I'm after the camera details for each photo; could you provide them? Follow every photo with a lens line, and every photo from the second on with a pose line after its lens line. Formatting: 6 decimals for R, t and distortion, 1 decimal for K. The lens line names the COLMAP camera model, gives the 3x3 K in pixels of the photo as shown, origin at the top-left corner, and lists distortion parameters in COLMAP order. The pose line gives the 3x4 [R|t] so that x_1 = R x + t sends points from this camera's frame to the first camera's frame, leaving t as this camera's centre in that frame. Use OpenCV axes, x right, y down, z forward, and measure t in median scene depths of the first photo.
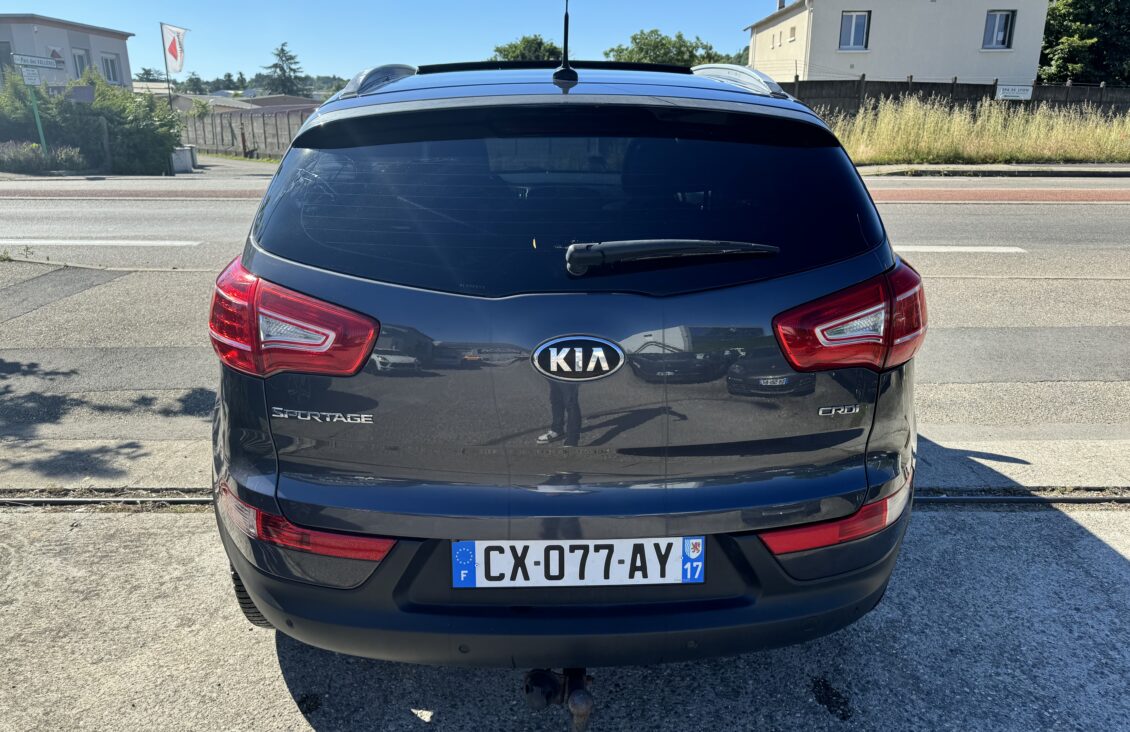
lens RADIAL K [[807.5, 0, 558.5], [0, 807.5, 363.2], [0, 0, 1]] dist [0.031059, -0.032043]
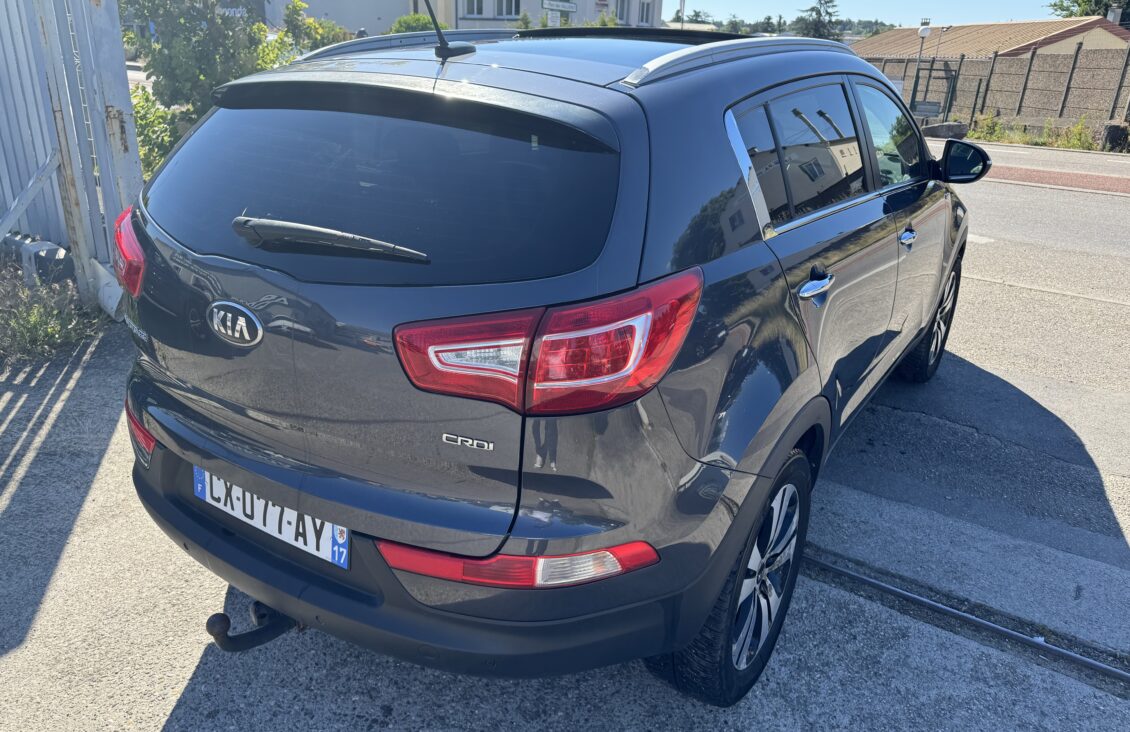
lens RADIAL K [[807.5, 0, 566.8], [0, 807.5, 369.3], [0, 0, 1]] dist [0.031059, -0.032043]
pose [[0.826549, 0.238804, -0.509695, 0.868821], [-0.204401, 0.971065, 0.123499, -0.154854], [0.524439, 0.002104, 0.851445, 0.284238]]
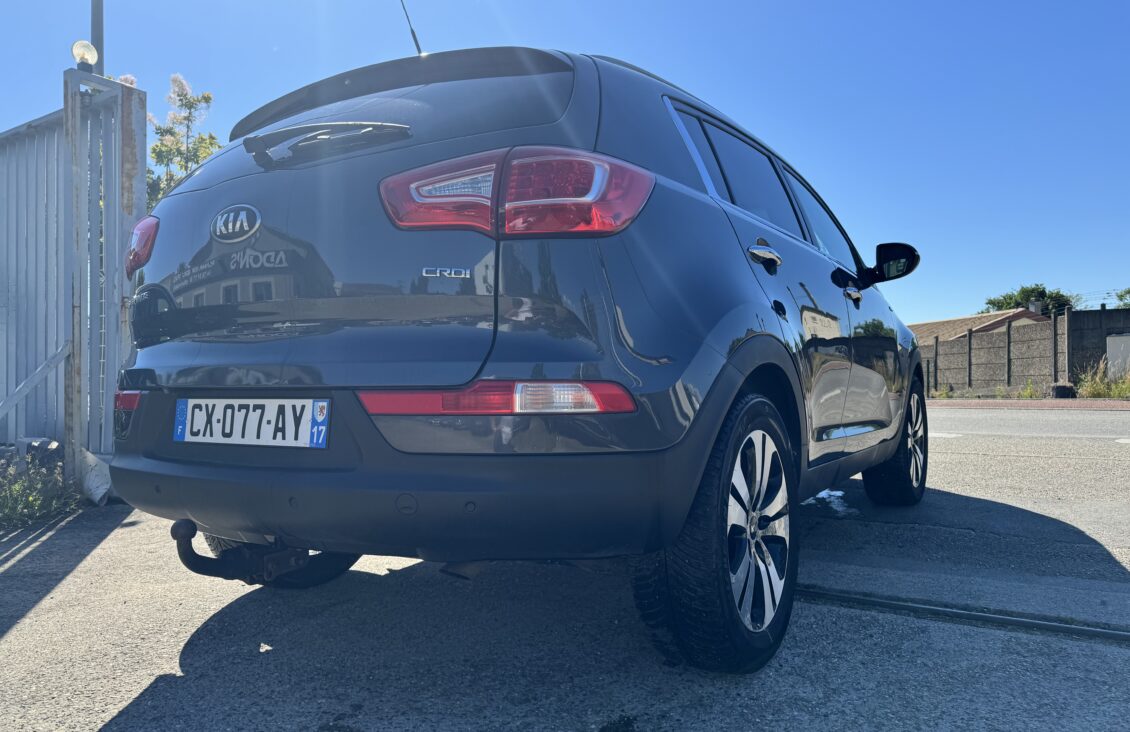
lens RADIAL K [[807.5, 0, 563.5], [0, 807.5, 363.7], [0, 0, 1]] dist [0.031059, -0.032043]
pose [[0.838555, -0.017460, -0.544537, 0.980666], [-0.152013, 0.952295, -0.264626, 0.394310], [0.523181, 0.304680, 0.795897, 0.329810]]
